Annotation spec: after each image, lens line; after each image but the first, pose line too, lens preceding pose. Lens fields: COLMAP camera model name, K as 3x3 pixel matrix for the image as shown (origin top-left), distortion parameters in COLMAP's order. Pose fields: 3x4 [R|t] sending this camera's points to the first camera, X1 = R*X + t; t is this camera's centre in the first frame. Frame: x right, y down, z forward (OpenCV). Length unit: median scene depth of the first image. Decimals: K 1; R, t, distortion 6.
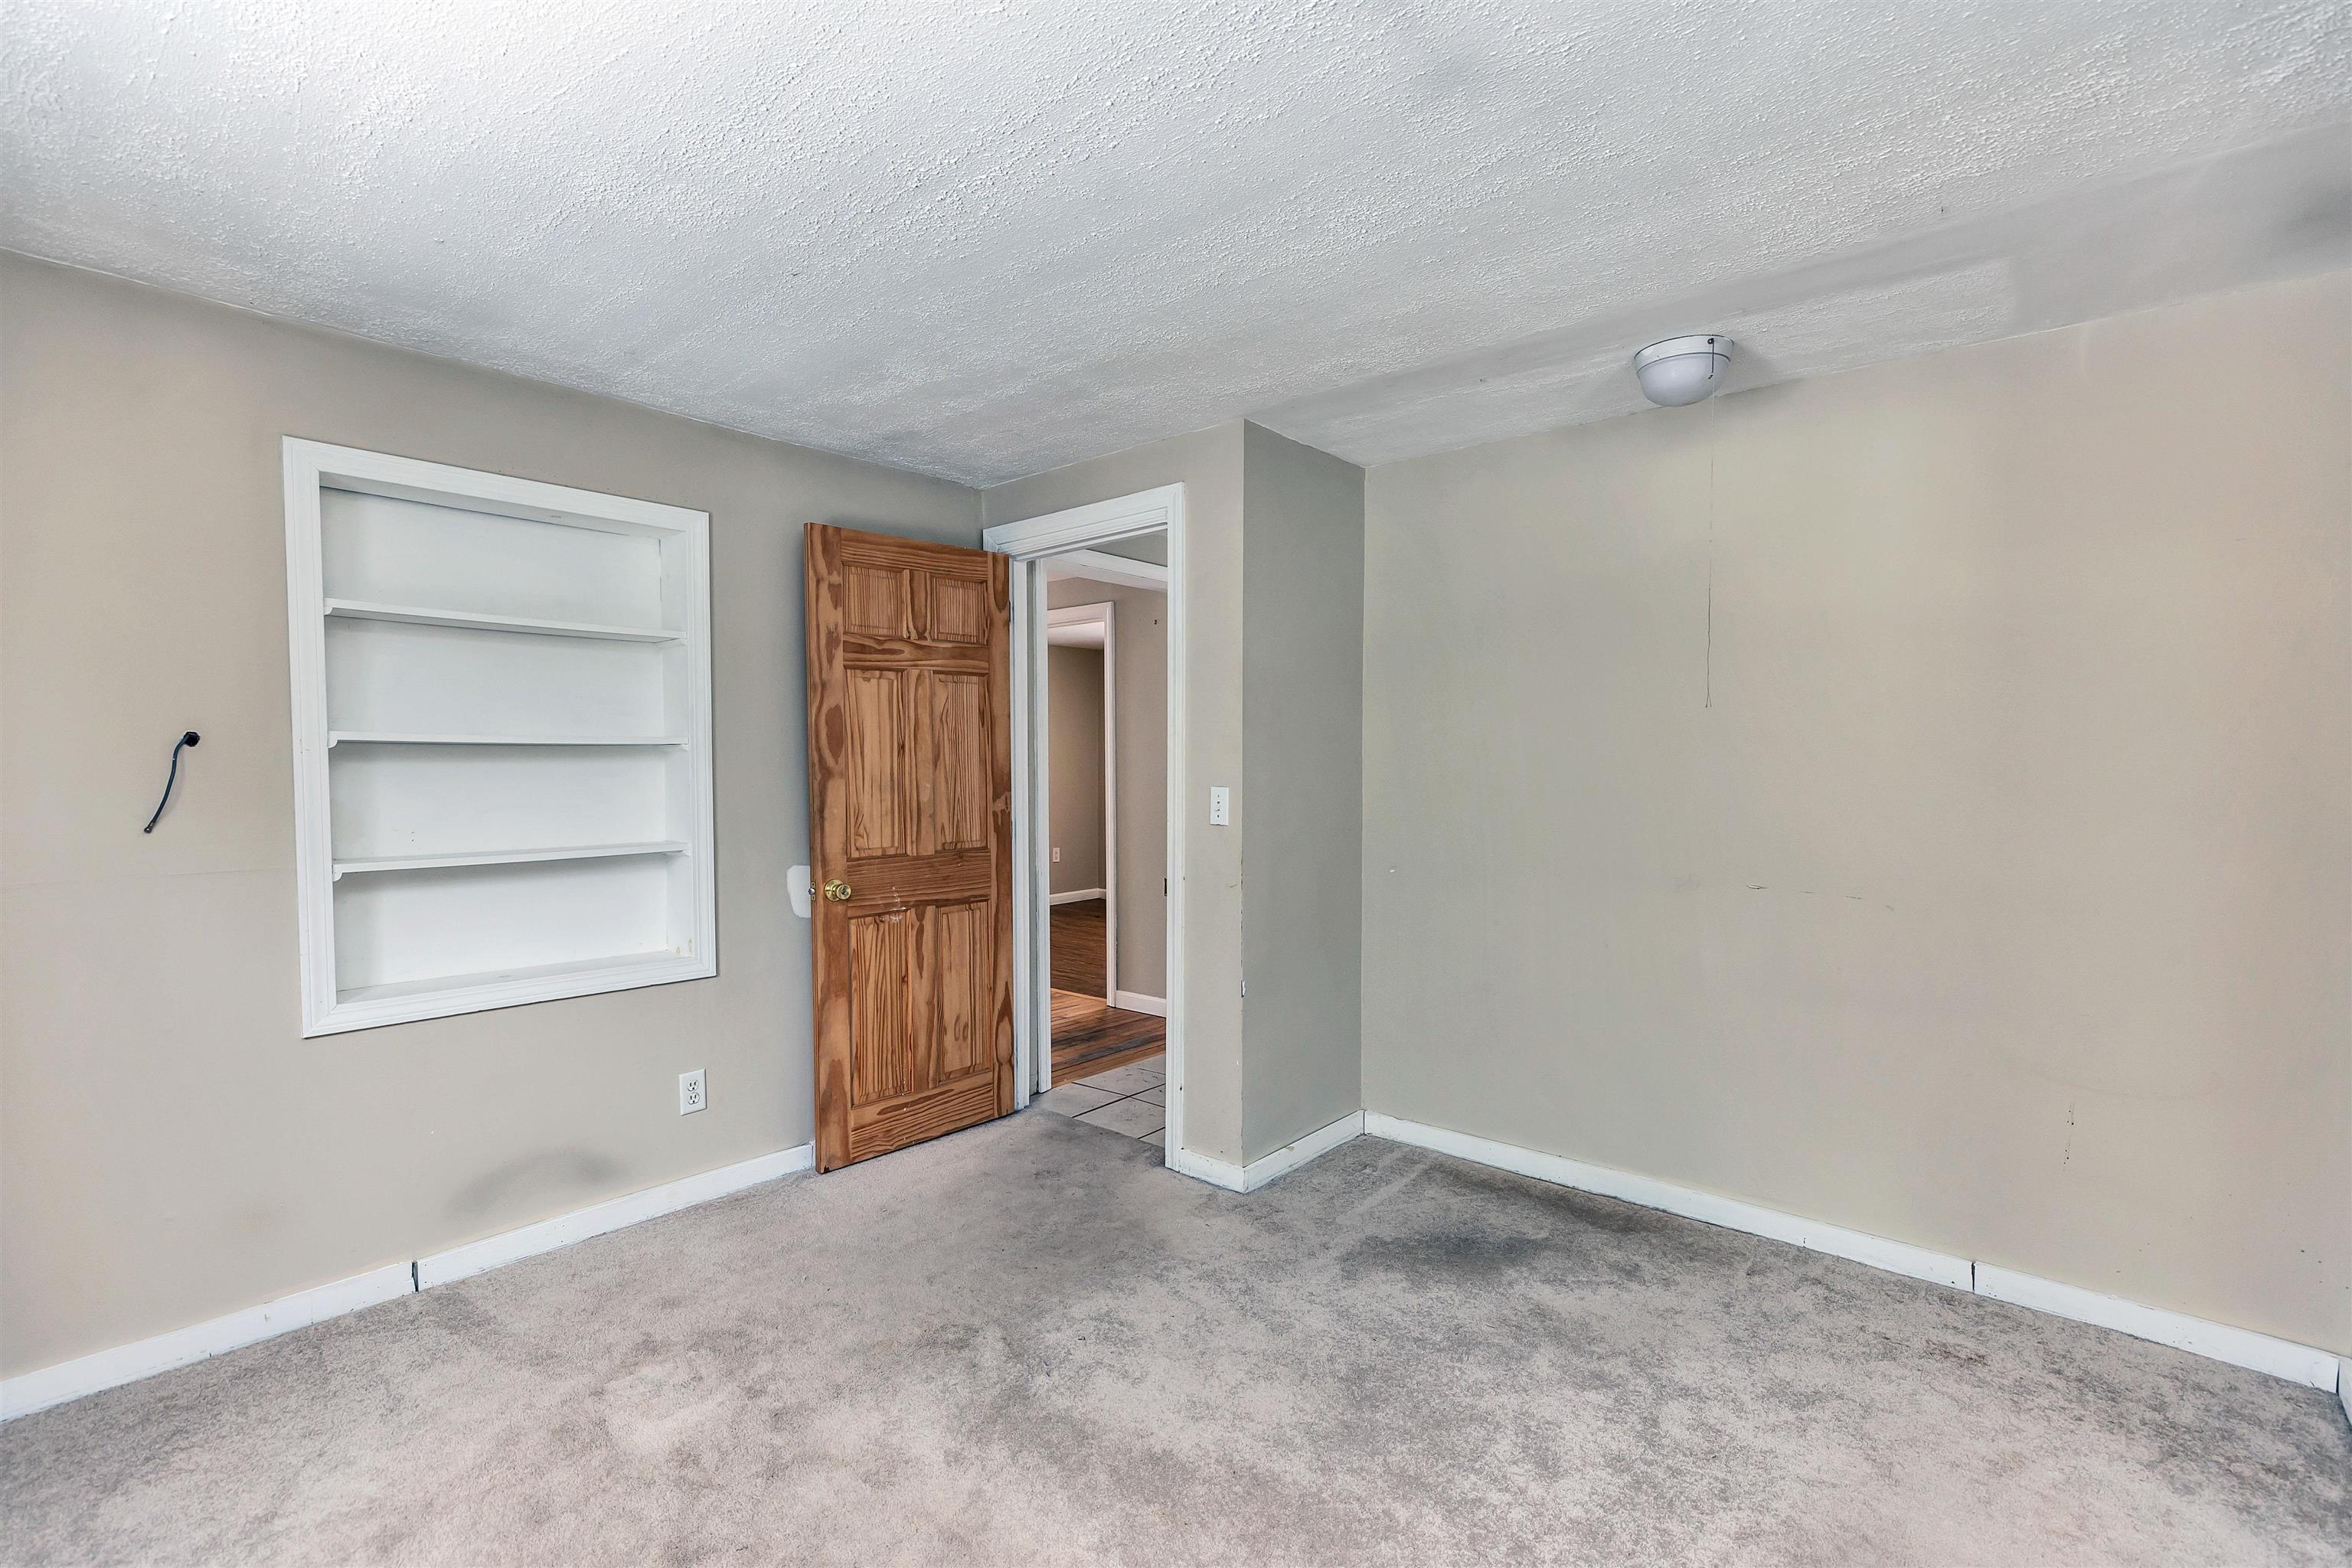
lens RADIAL K [[1056.4, 0, 1173.5], [0, 1056.4, 783.7], [0, 0, 1]] dist [0.002655, -0.000407]
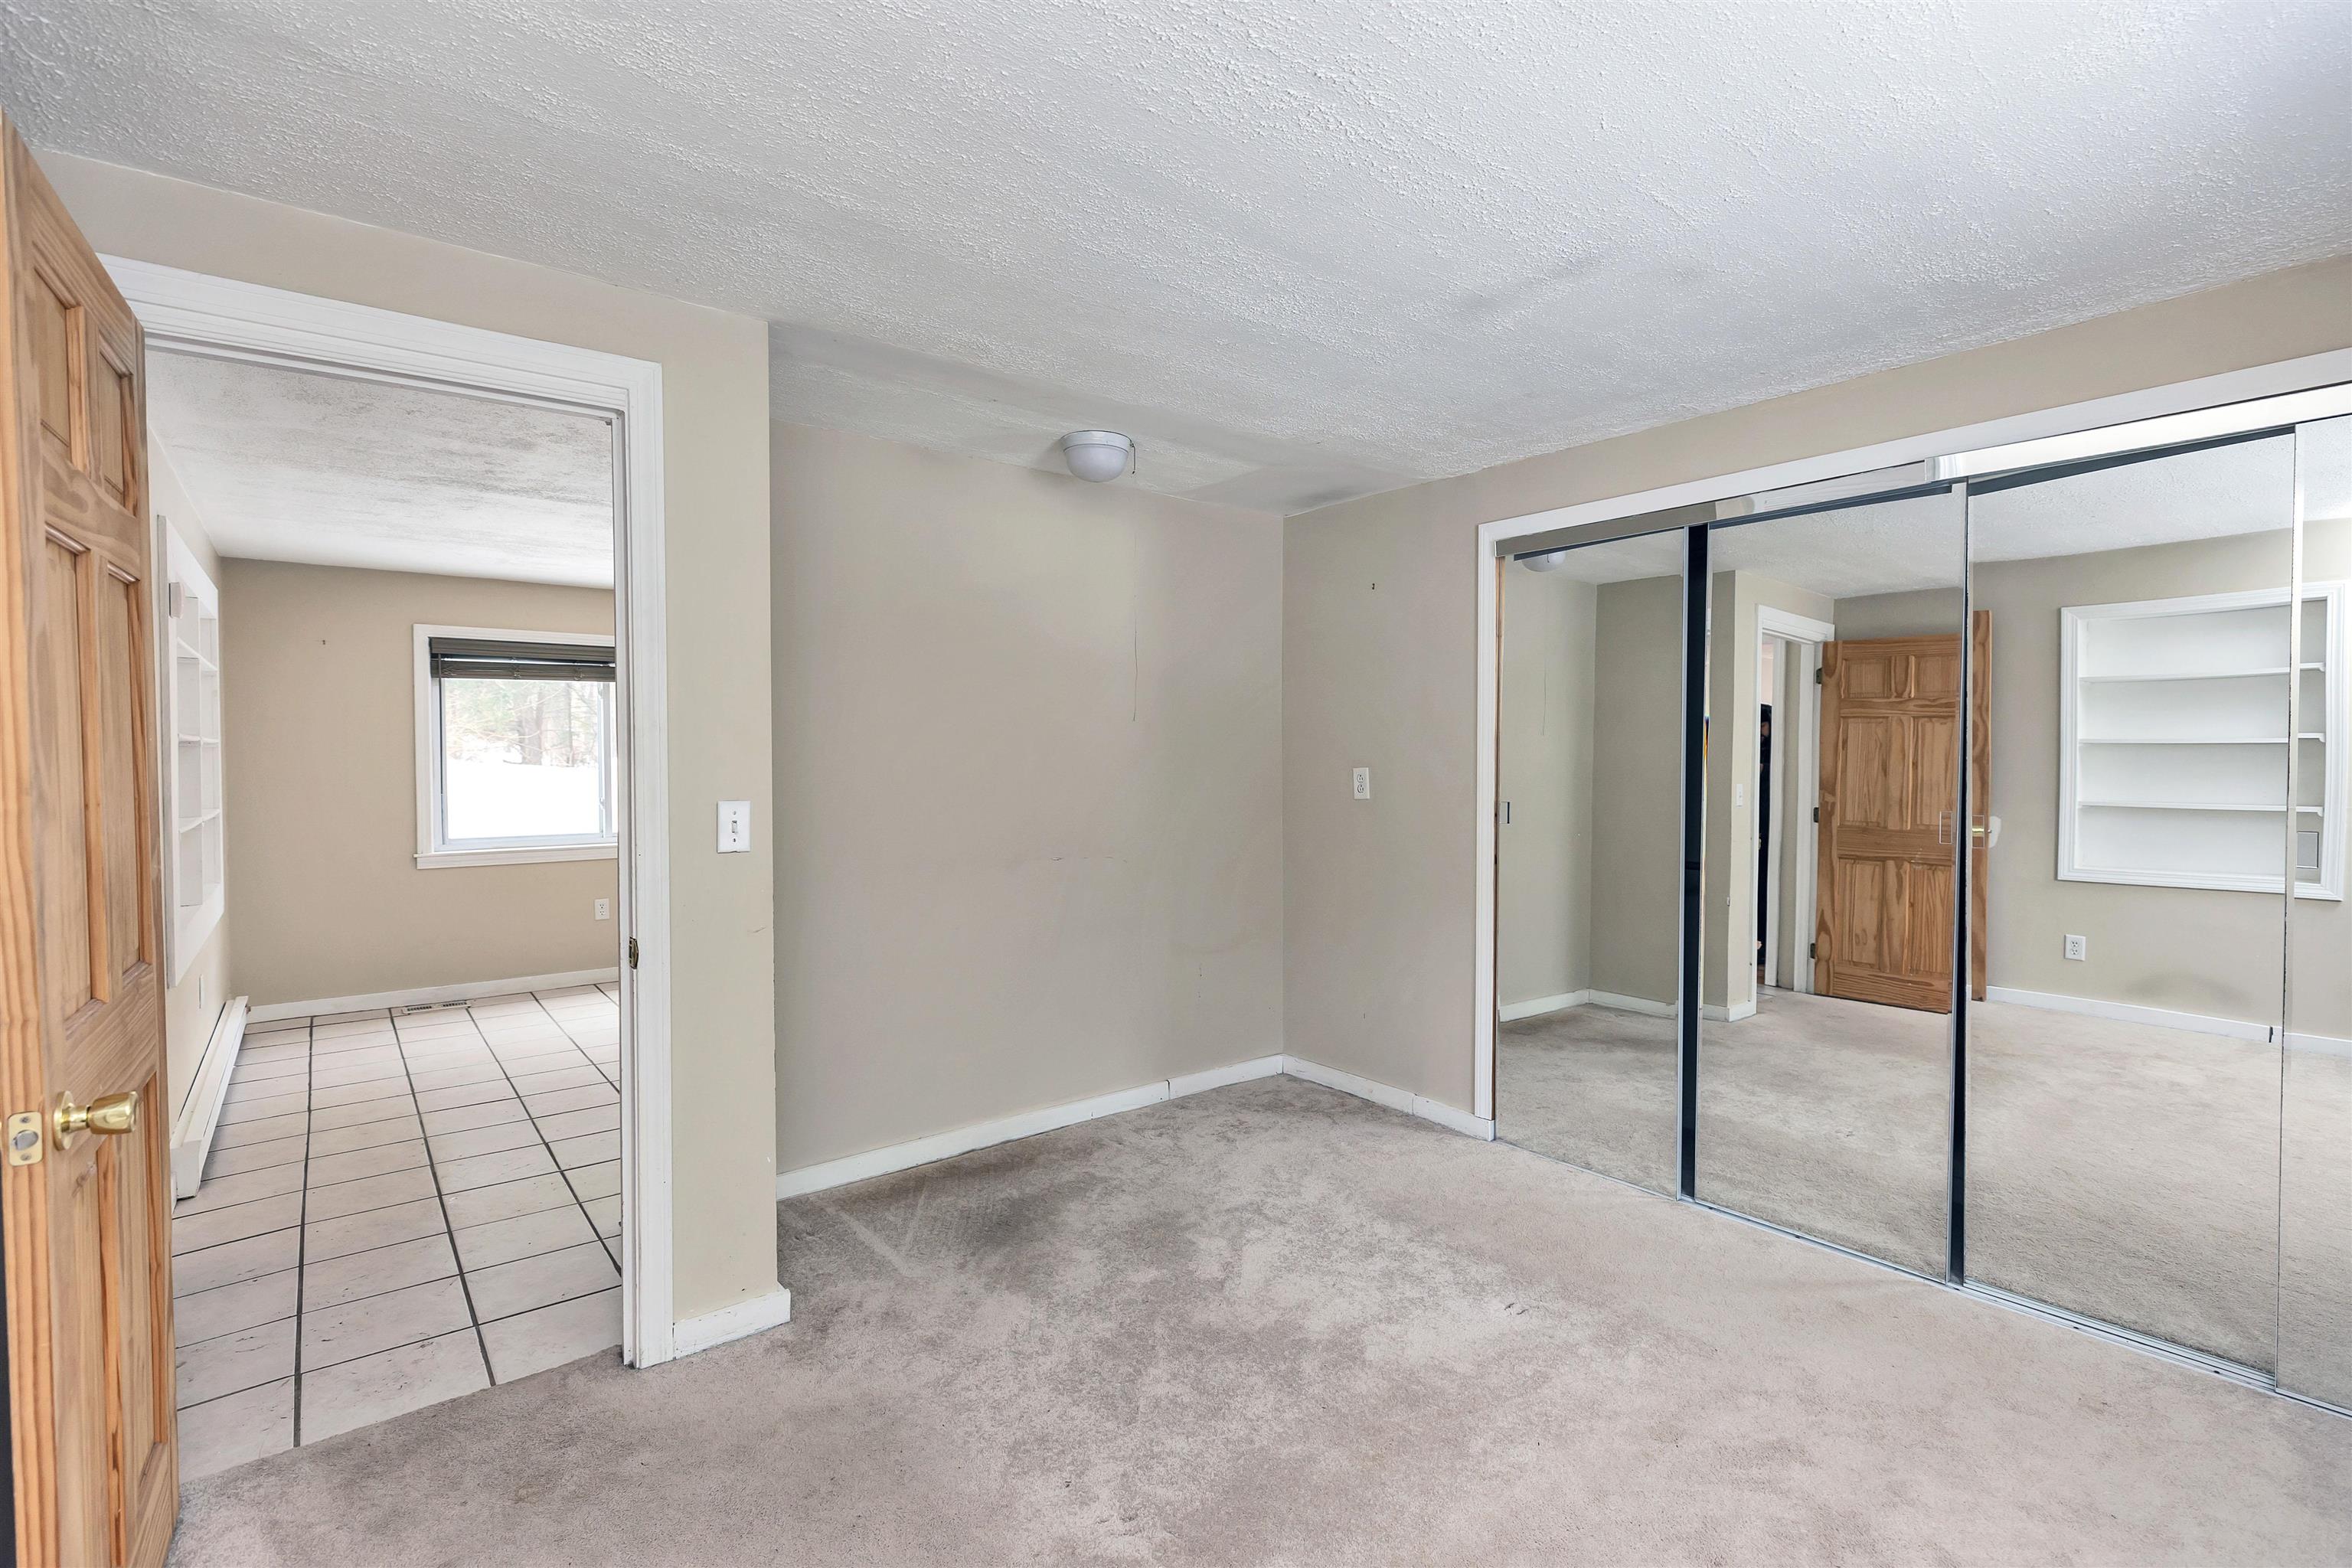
lens RADIAL K [[1078.8, 0, 1143.2], [0, 1078.8, 774.6], [0, 0, 1]] dist [0.001757, 0.000260]
pose [[0.197054, -0.018182, 0.980224, -0.684113], [0.028583, 0.999510, 0.012794, -0.017566], [-0.979976, 0.025497, 0.197477, 0.604553]]
